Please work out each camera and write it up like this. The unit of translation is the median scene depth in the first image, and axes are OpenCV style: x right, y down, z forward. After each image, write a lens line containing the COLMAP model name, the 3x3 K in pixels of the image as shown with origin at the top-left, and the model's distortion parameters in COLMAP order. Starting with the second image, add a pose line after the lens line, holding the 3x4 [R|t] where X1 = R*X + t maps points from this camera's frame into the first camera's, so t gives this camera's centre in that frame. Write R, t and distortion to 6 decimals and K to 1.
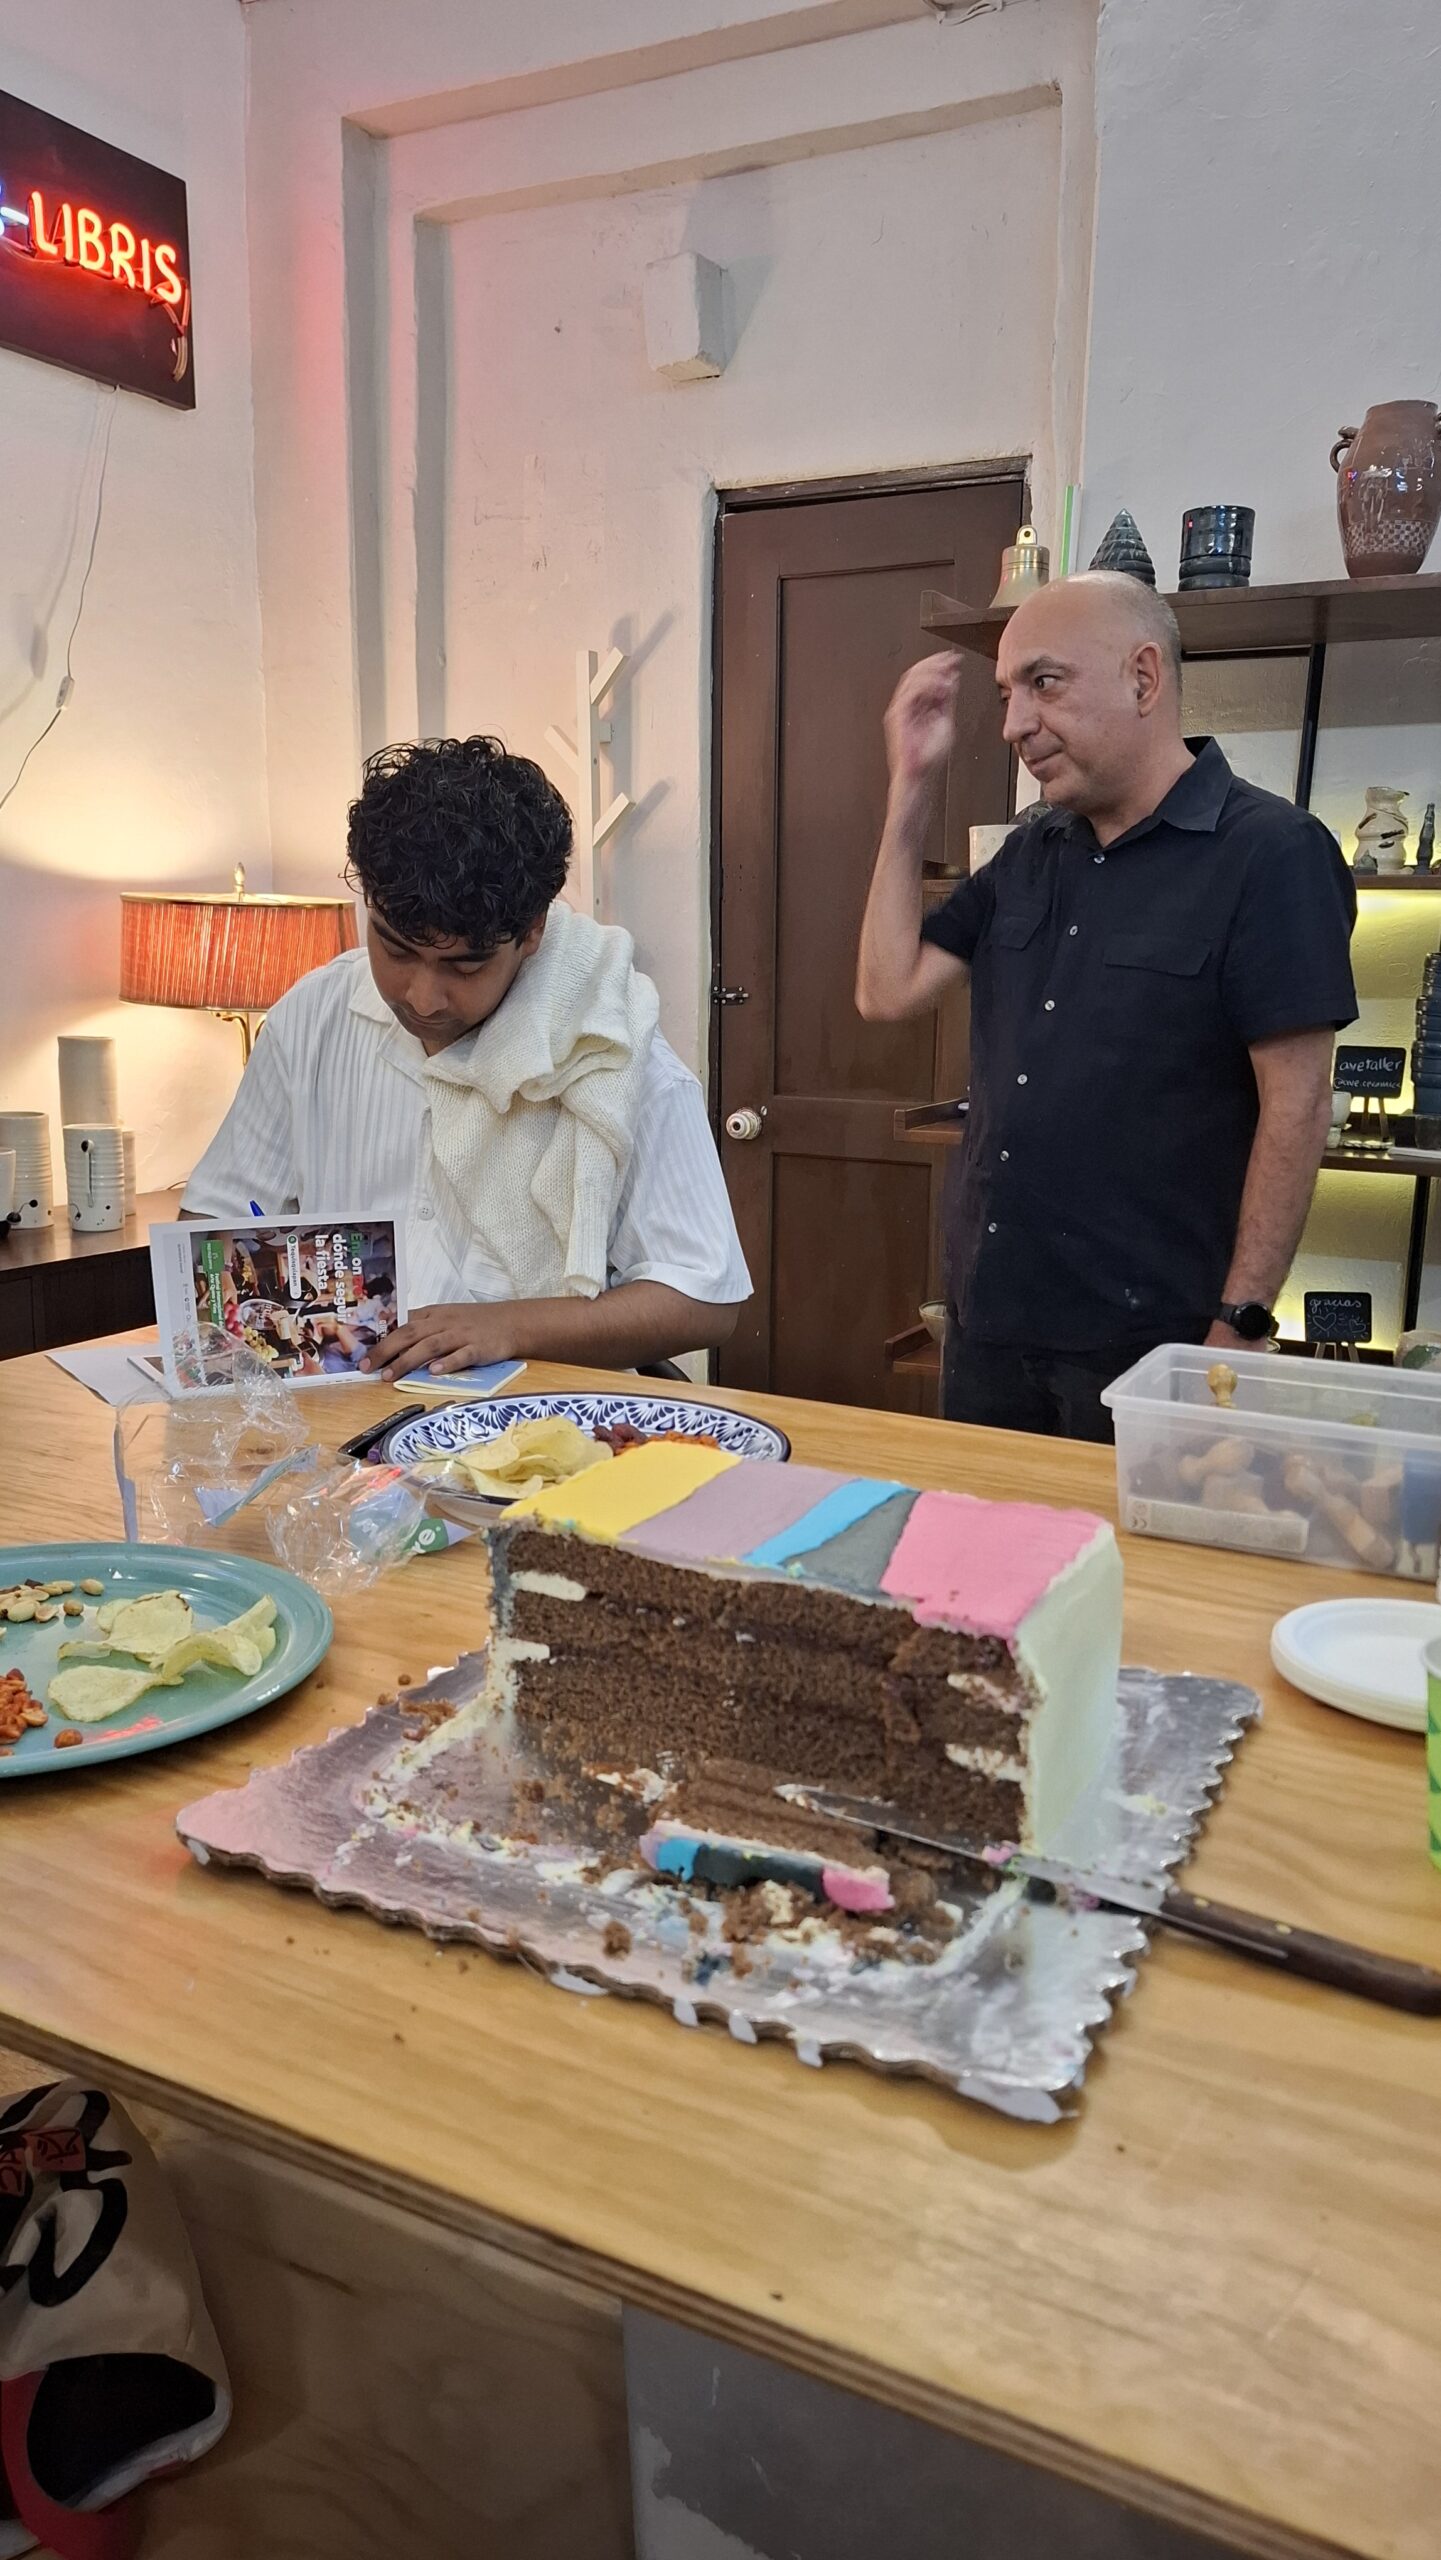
lens RADIAL K [[1808.5, 0, 719.8], [0, 1808.5, 1286.4], [0, 0, 1]] dist [0.000400, -0.001383]
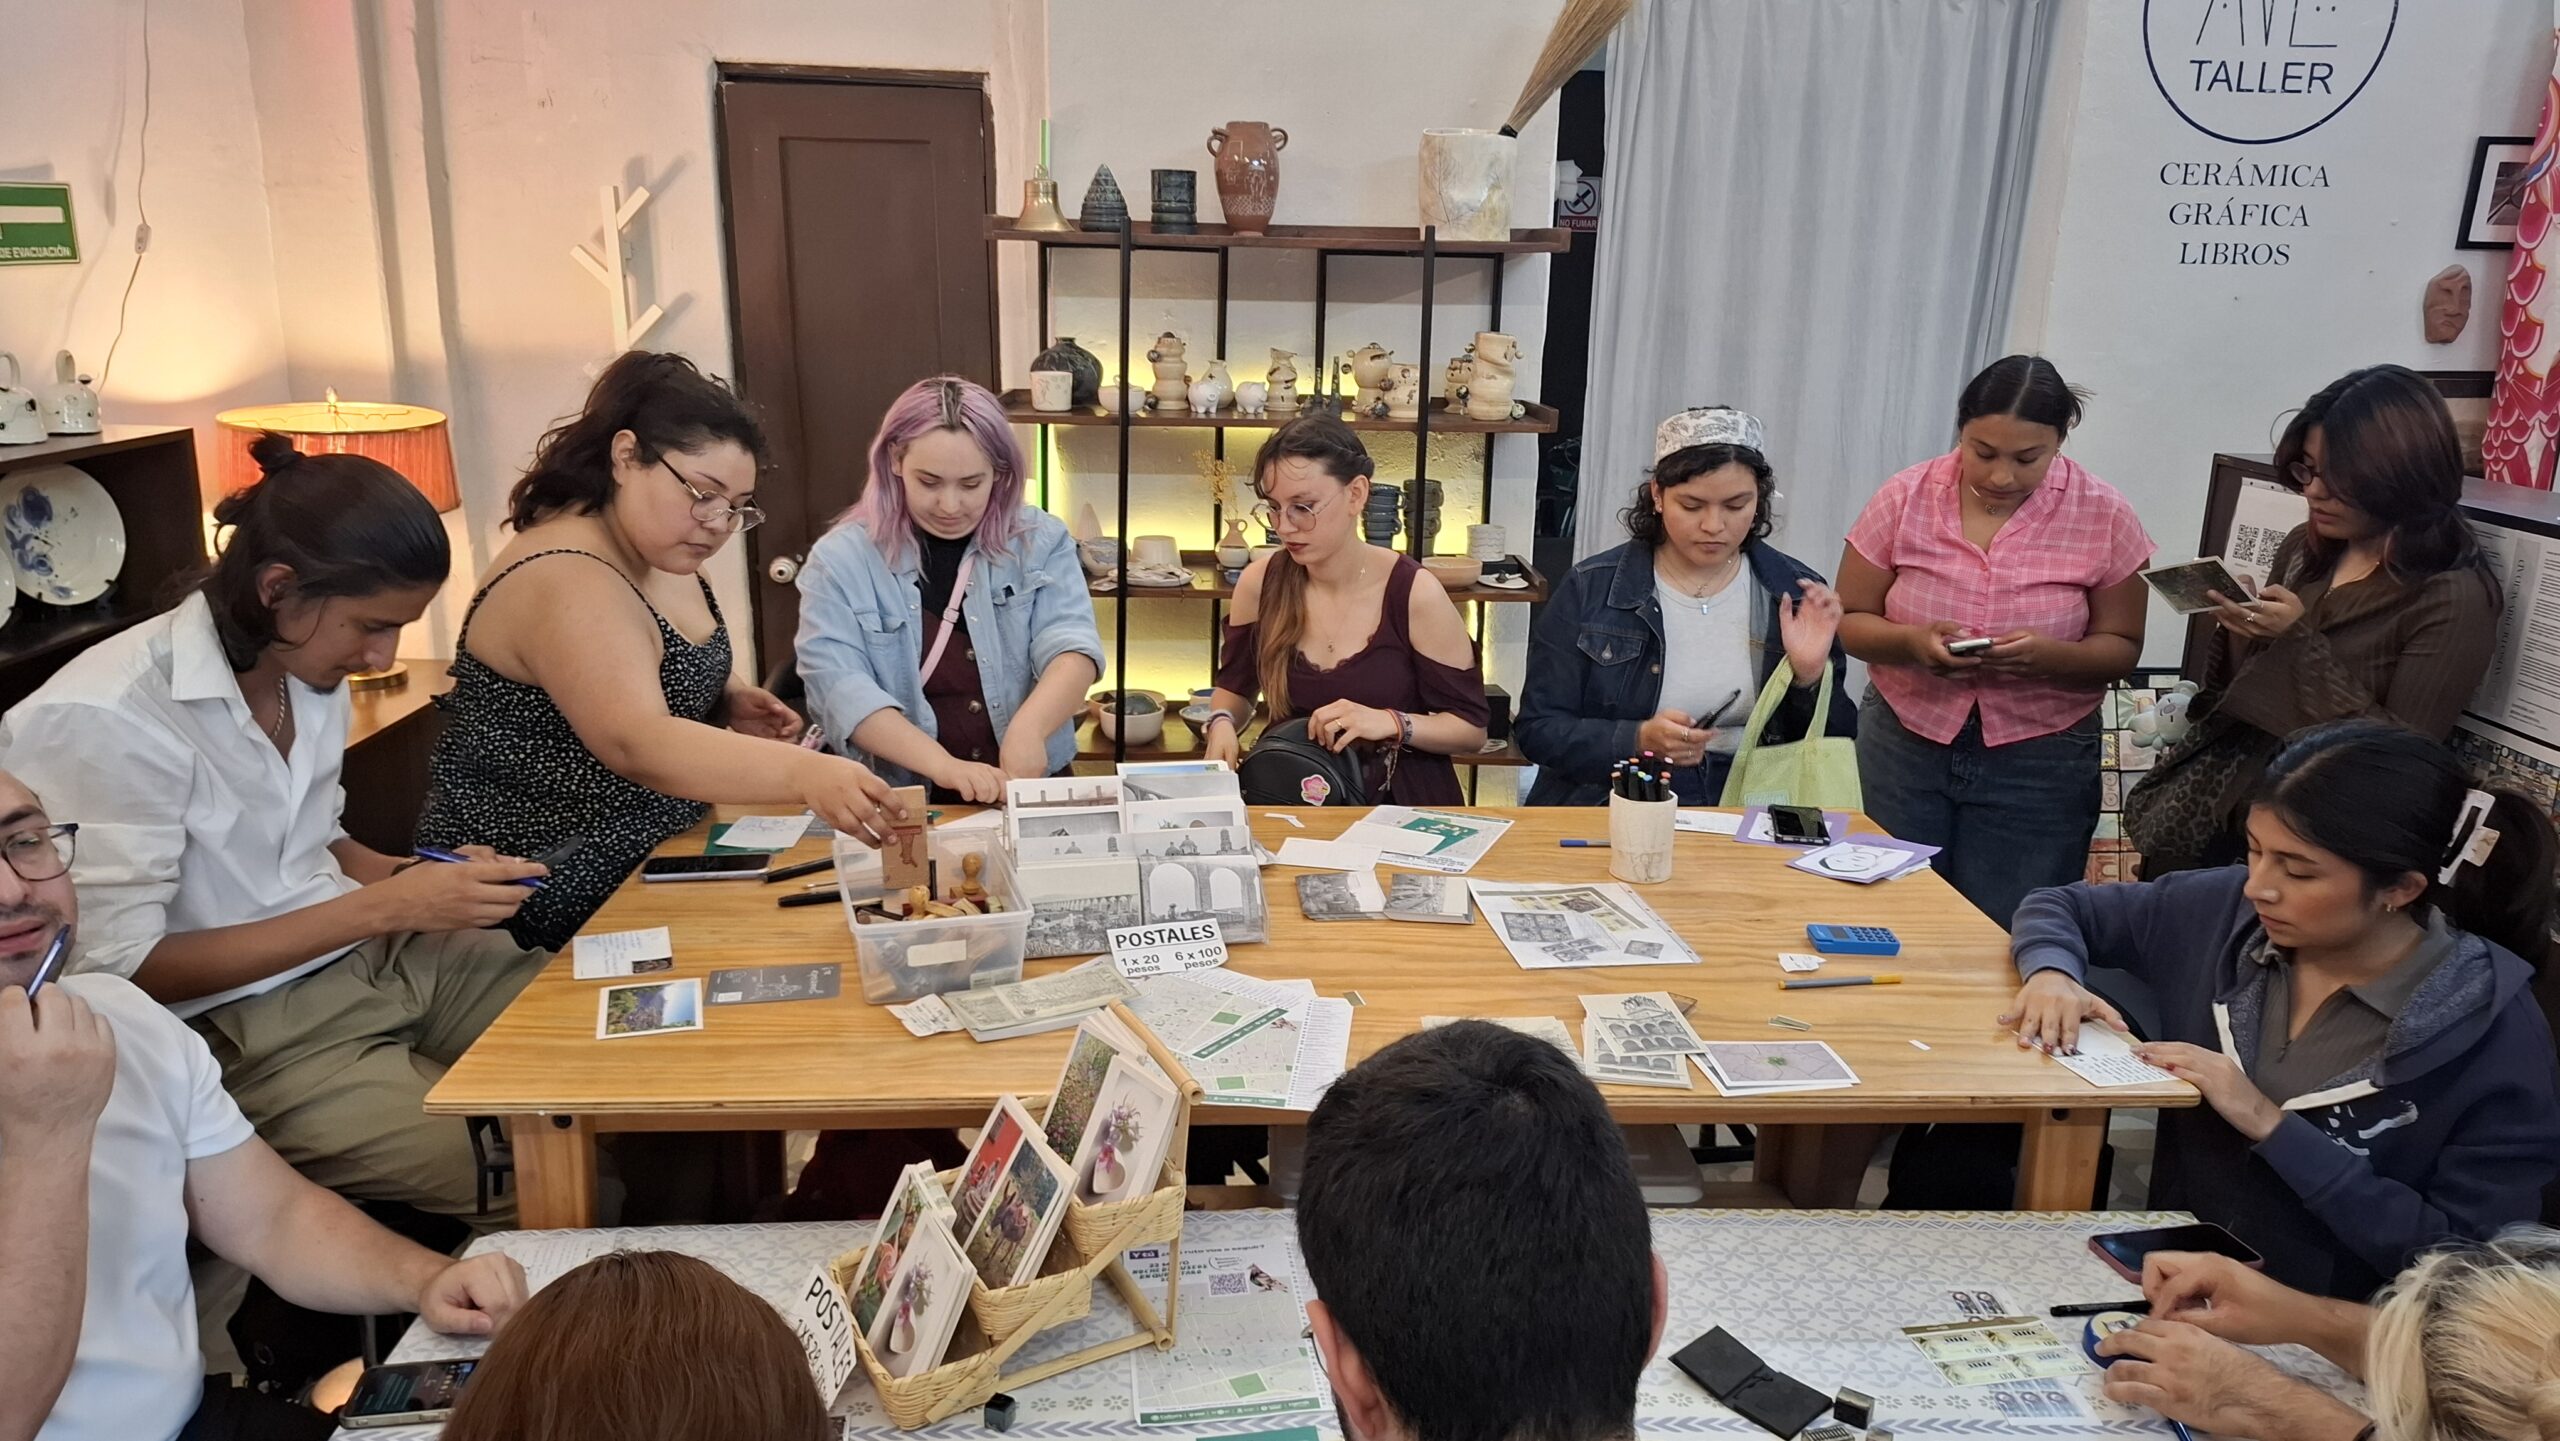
lens RADIAL K [[1808.5, 0, 1278.8], [0, 1808.5, 716.8], [0, 0, 1]] dist [0.000400, -0.001383]
pose [[0.863852, -0.136820, 0.484810, -0.331954], [0.092528, 0.989131, 0.114277, -0.104238], [-0.495176, -0.053860, 0.867122, -0.287271]]
